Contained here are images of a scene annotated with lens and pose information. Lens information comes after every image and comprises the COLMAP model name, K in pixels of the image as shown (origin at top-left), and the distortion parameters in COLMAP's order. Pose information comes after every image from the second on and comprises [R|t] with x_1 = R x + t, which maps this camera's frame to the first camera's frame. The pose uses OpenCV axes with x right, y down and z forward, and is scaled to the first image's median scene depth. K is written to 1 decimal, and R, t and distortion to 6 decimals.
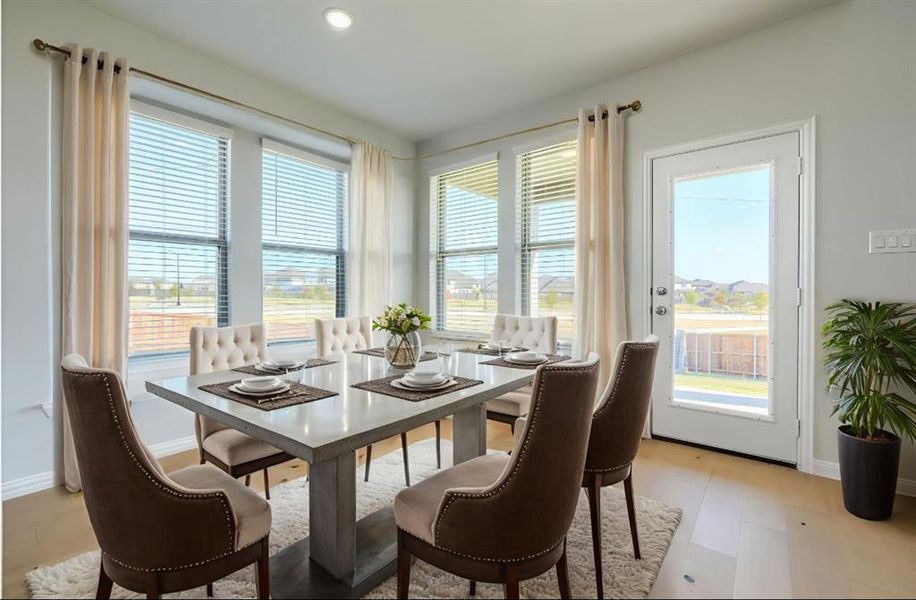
lens RADIAL K [[383.5, 0, 462.2], [0, 383.5, 291.4], [0, 0, 1]] dist [-0.008666, -0.000322]
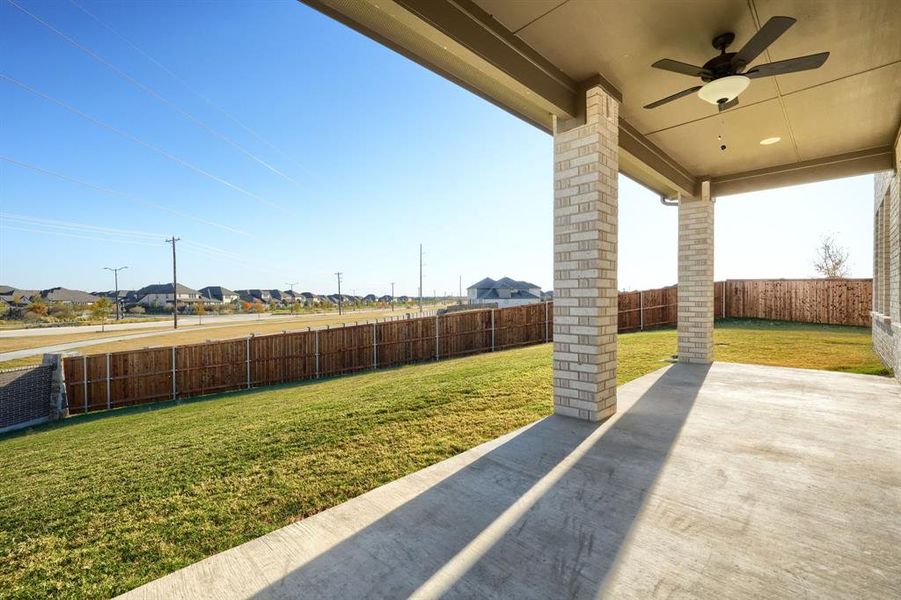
lens RADIAL K [[381.3, 0, 449.1], [0, 381.3, 300.2], [0, 0, 1]] dist [-0.012665, 0.006032]
pose [[0.121137, -0.010899, 0.992576, 0.033187], [0.009256, 0.999909, 0.009850, 0.030608], [-0.992593, 0.007994, 0.121227, 1.129638]]
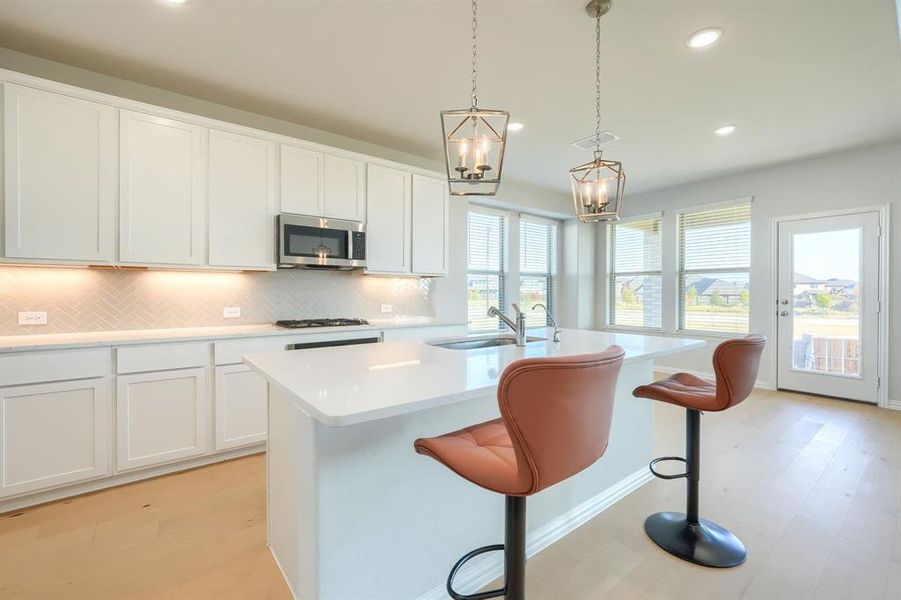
lens RADIAL K [[381.3, 0, 452.5], [0, 381.3, 293.2], [0, 0, 1]] dist [-0.012665, 0.006032]
pose [[0.971683, -0.000432, -0.236288, -0.375582], [0.000774, 0.999999, 0.001352, -0.031880], [0.236287, -0.001497, 0.971682, -0.718203]]
